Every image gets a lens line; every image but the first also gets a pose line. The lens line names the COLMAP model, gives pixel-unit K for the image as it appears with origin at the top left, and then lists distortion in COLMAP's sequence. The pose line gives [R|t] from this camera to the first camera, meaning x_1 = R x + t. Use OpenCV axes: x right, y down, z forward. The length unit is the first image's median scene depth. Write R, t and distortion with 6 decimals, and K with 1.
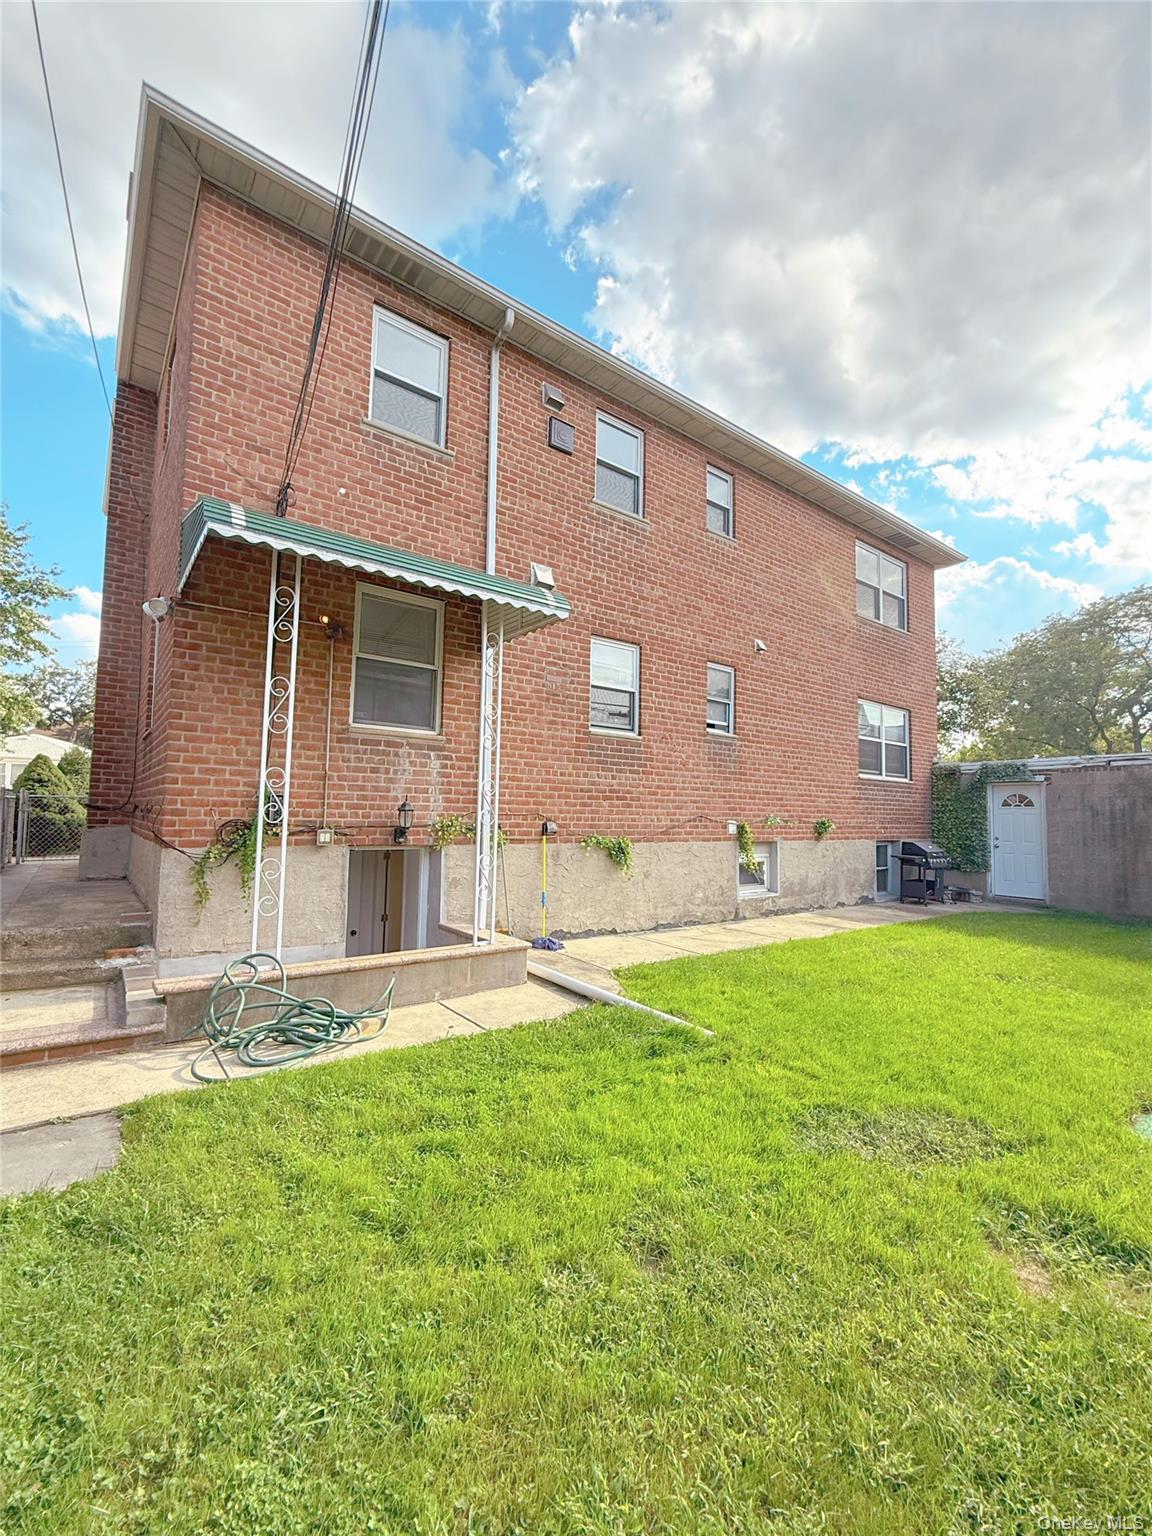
lens RADIAL K [[655.3, 0, 578.8], [0, 655.3, 772.6], [0, 0, 1]] dist [0.001385, -0.000631]
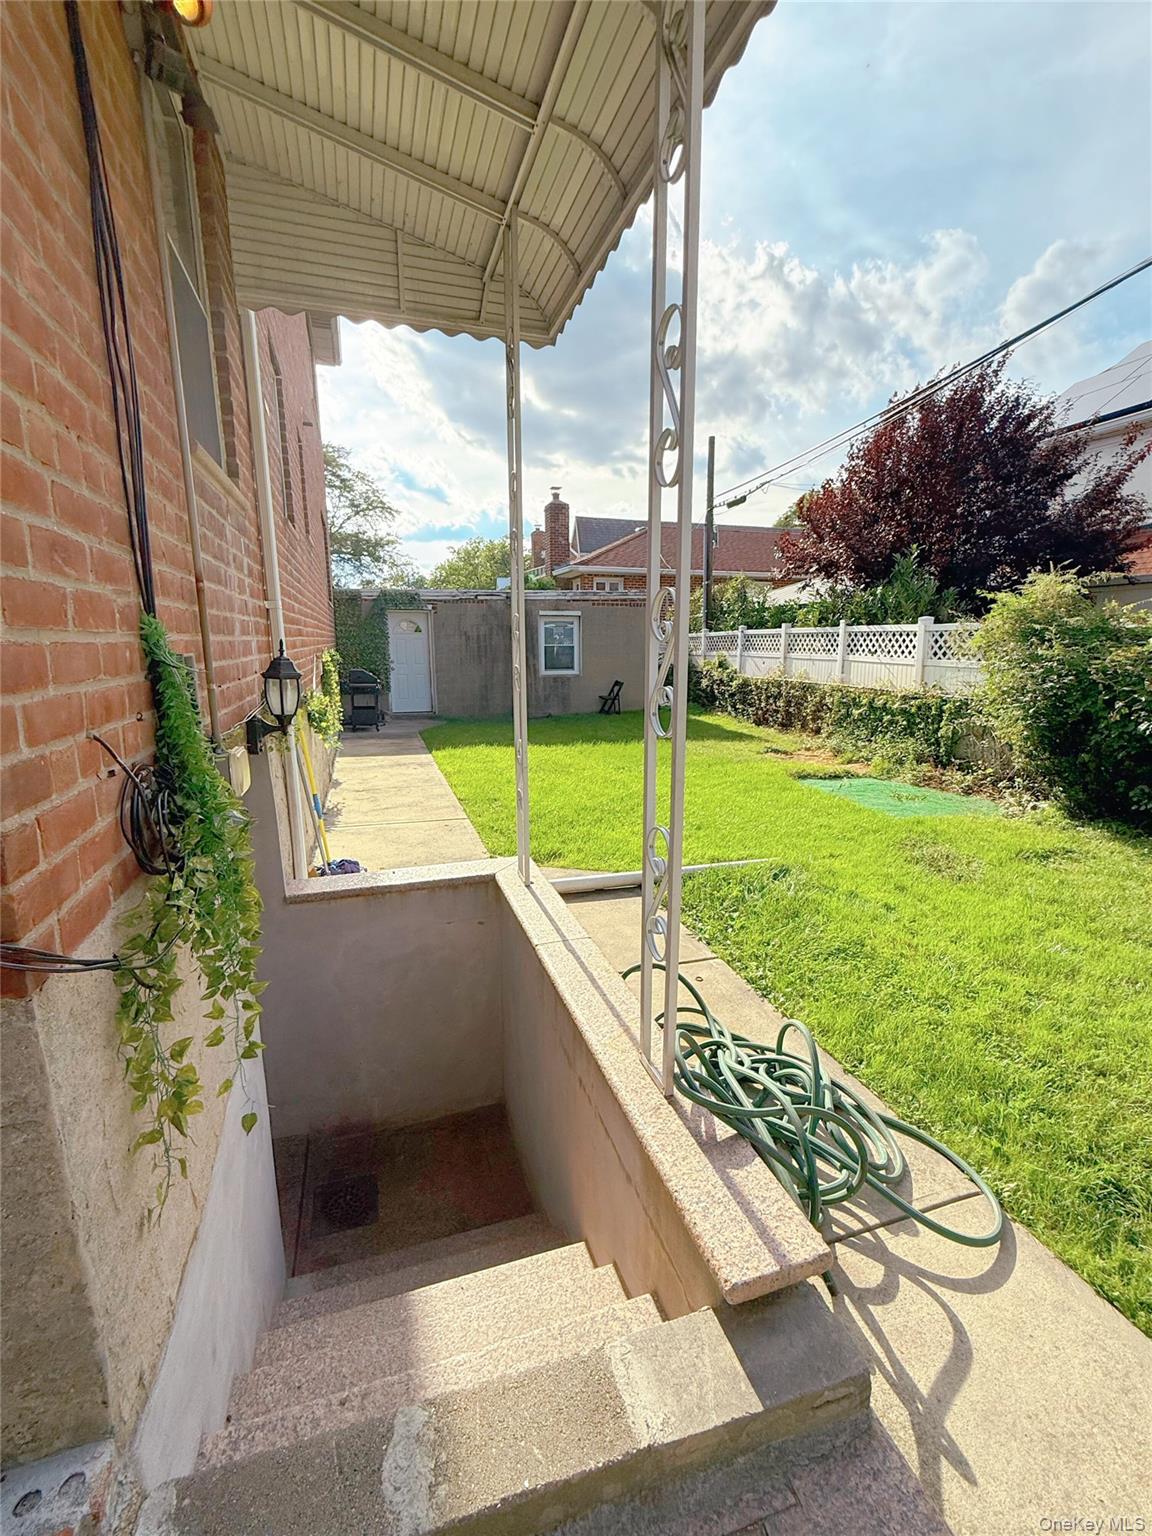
lens RADIAL K [[655.3, 0, 578.8], [0, 655.3, 770.9], [0, 0, 1]] dist [0.001385, -0.000631]
pose [[0.328406, -0.204318, 0.922173, -0.434401], [-0.055010, 0.970529, 0.234622, 0.004386], [-0.942933, -0.127781, 0.307488, 0.477930]]
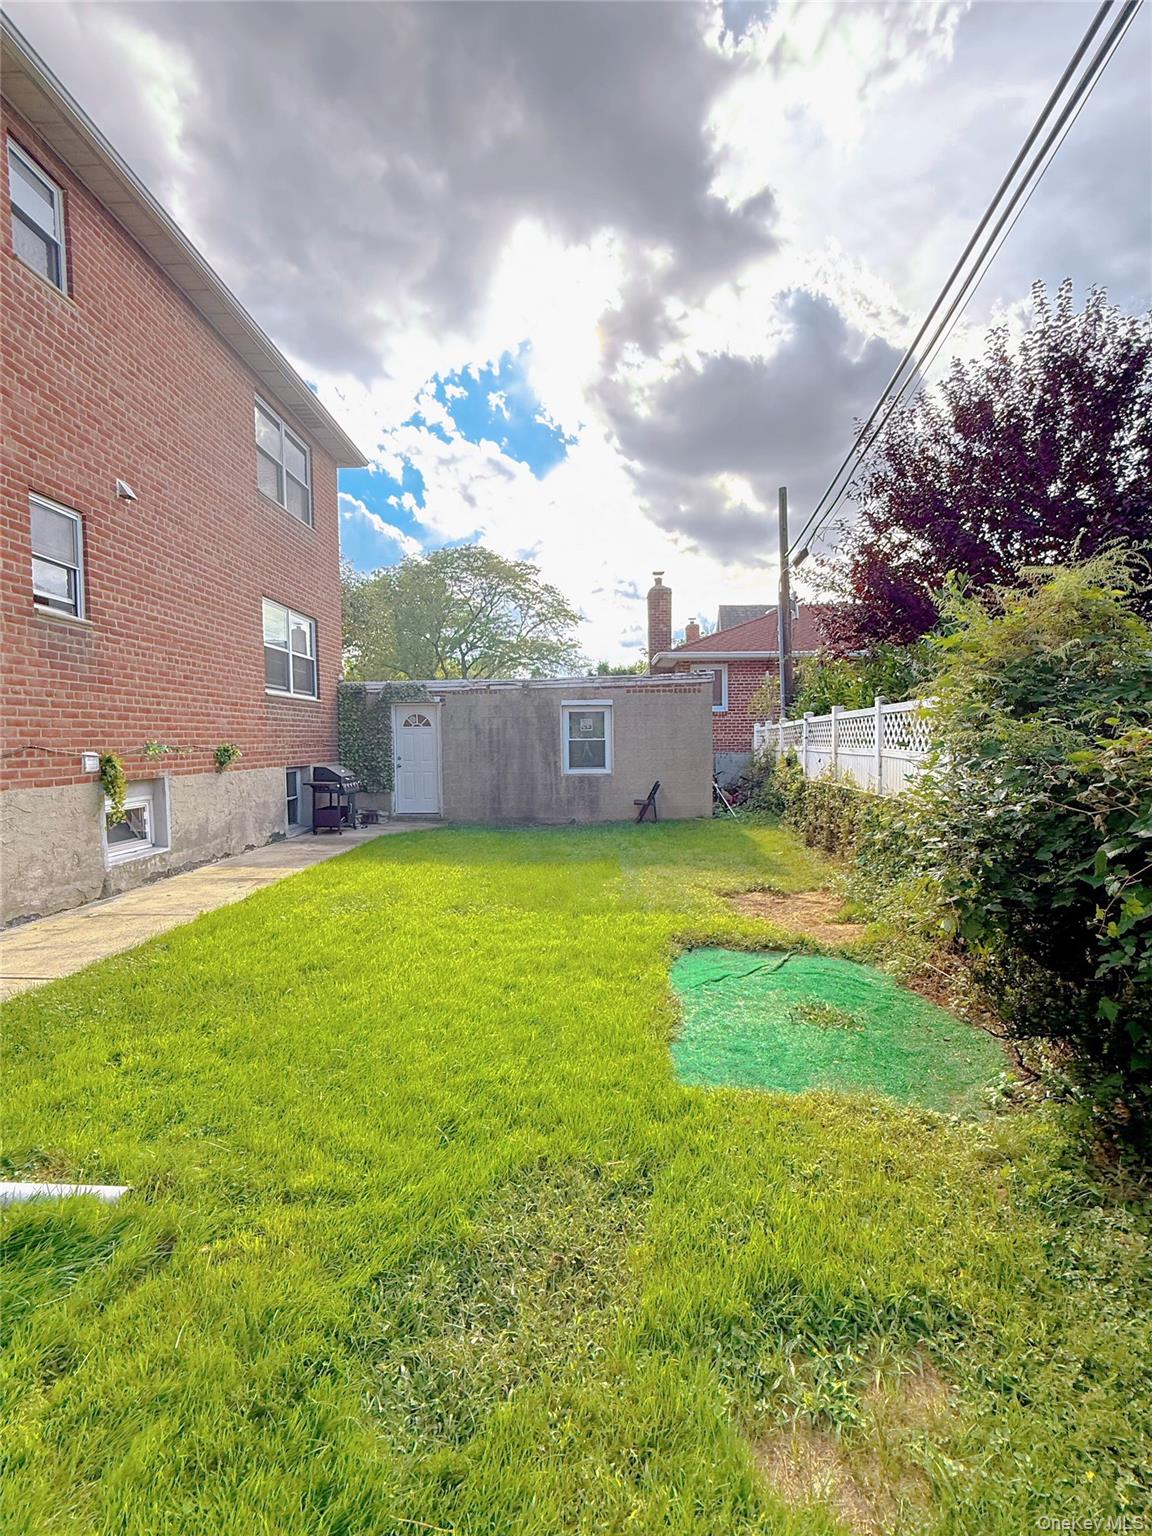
lens RADIAL K [[655.3, 0, 577.5], [0, 655.3, 772.0], [0, 0, 1]] dist [0.001385, -0.000631]
pose [[0.623512, -0.063398, 0.779239, 0.025308], [-0.029741, 0.994062, 0.104673, 0.010249], [-0.781248, -0.088440, 0.617924, 0.217407]]
